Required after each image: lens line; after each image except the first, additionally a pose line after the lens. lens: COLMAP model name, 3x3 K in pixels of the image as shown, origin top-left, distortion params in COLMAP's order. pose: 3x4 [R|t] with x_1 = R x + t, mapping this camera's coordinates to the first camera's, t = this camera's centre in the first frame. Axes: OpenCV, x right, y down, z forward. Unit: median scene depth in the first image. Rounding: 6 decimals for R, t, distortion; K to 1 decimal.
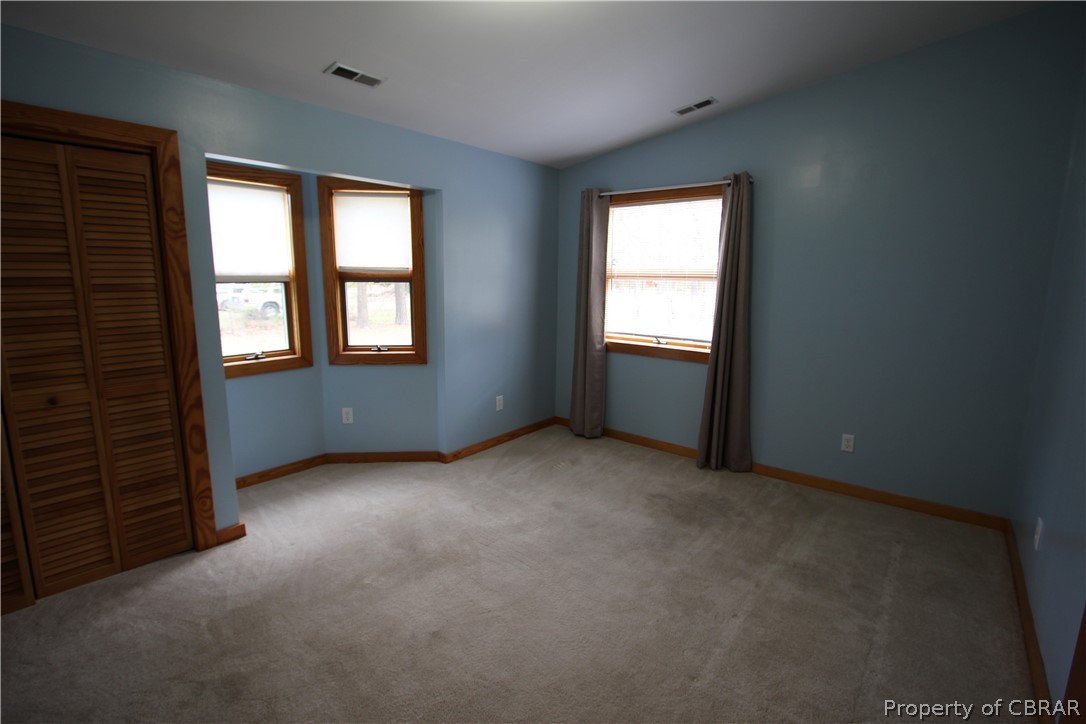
lens RADIAL K [[503.2, 0, 547.3], [0, 503.2, 360.3], [0, 0, 1]] dist [-0.024263, 0.005925]
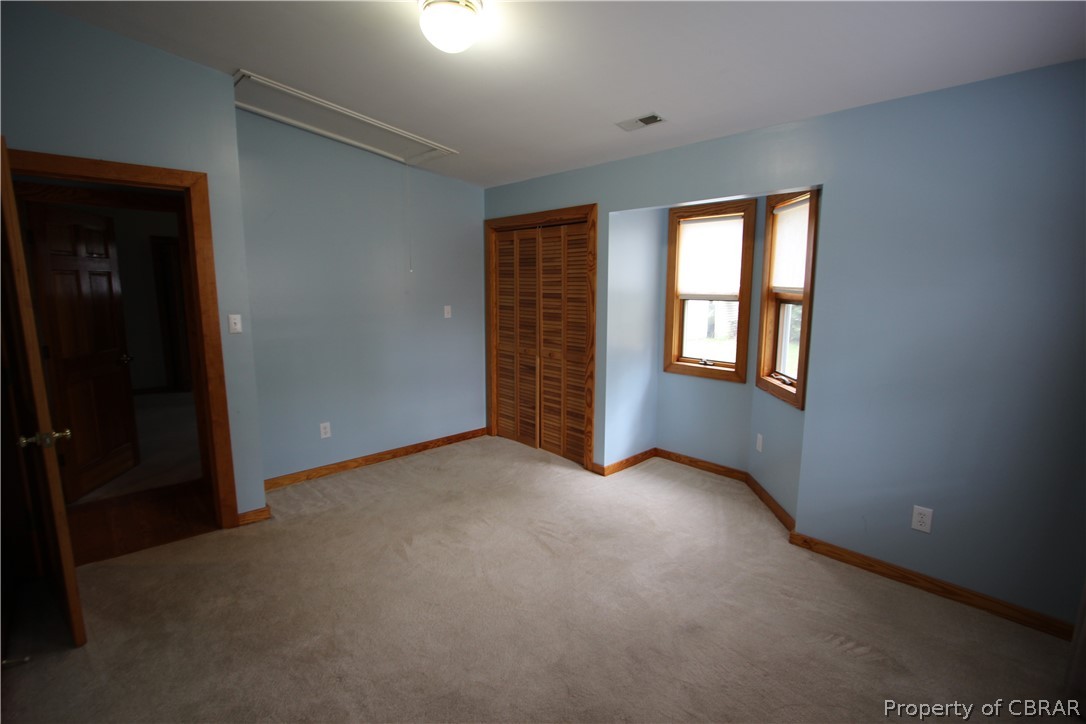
lens RADIAL K [[503.2, 0, 547.3], [0, 503.2, 360.3], [0, 0, 1]] dist [-0.024263, 0.005925]
pose [[-0.131713, 0.140609, -0.981265, 0.664801], [-0.171665, 0.971698, 0.162280, -0.149005], [0.976311, 0.189824, -0.103847, 0.799099]]
